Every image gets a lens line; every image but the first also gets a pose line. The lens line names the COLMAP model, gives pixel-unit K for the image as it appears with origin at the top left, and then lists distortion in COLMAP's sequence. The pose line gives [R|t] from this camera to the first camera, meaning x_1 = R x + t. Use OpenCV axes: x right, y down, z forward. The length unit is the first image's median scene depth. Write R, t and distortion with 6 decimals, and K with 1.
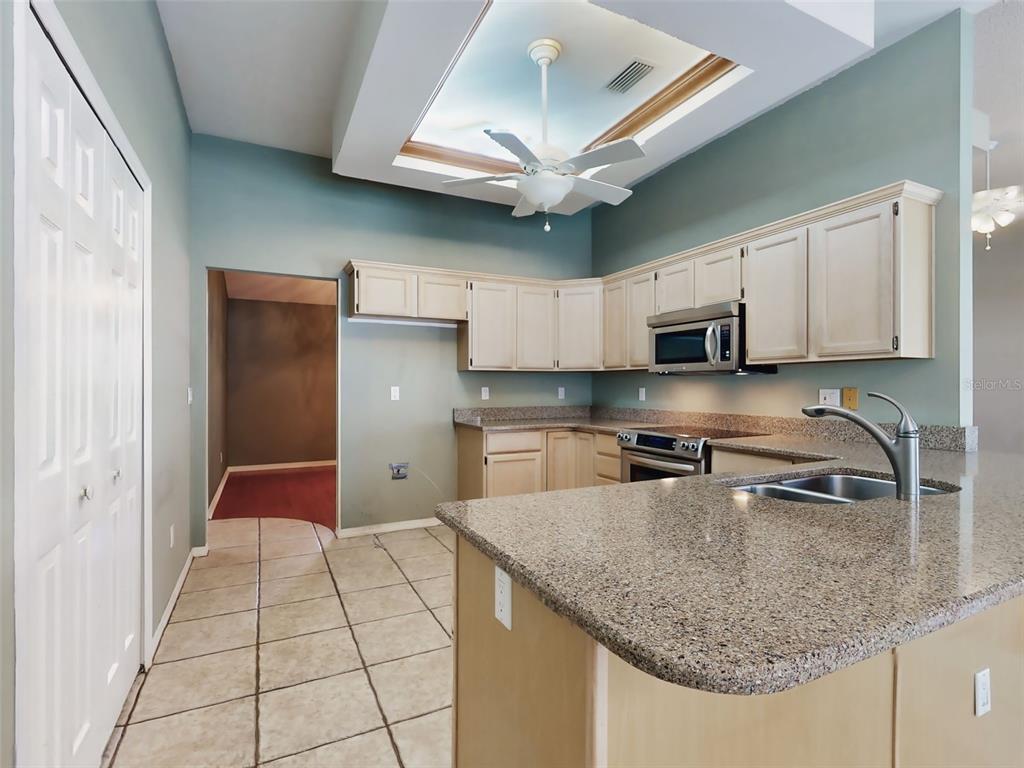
lens RADIAL K [[501.6, 0, 512.0], [0, 501.6, 384.0], [0, 0, 1]] dist [0.003763, 0.000285]
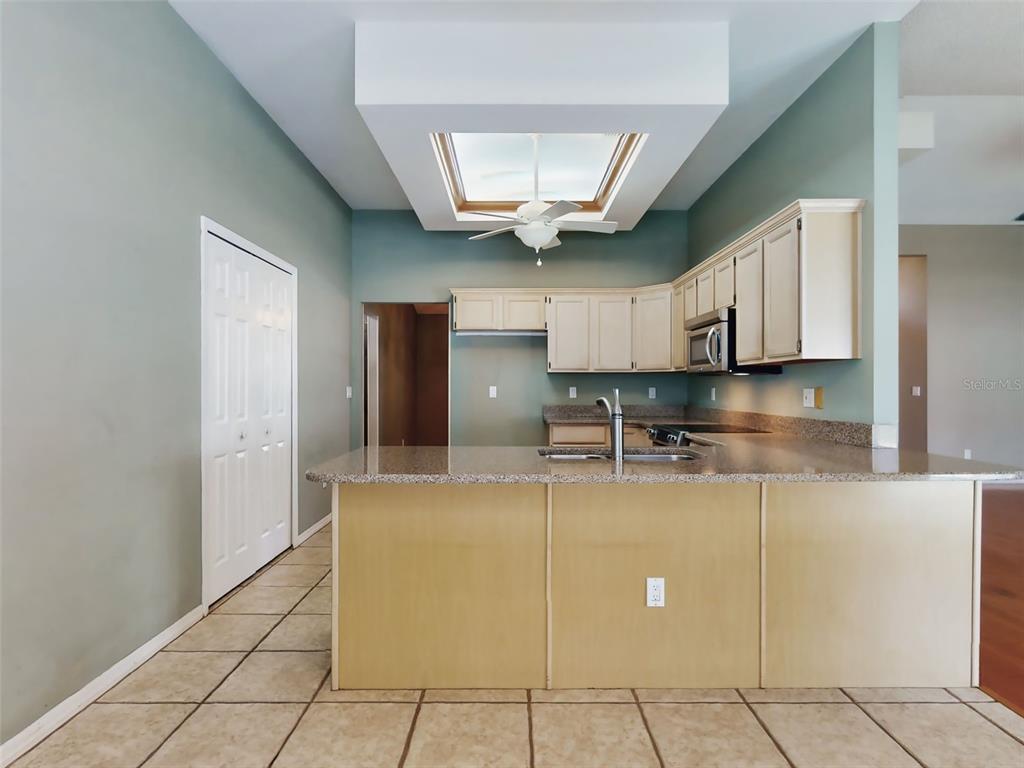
lens RADIAL K [[569.0, 0, 511.5], [0, 569.0, 386.6], [0, 0, 1]] dist [0.002343, -0.000014]
pose [[0.896522, 0.000629, -0.443000, 0.483724], [0.000810, 0.999995, 0.003059, 0.001701], [0.442999, -0.003102, 0.896517, -0.256313]]
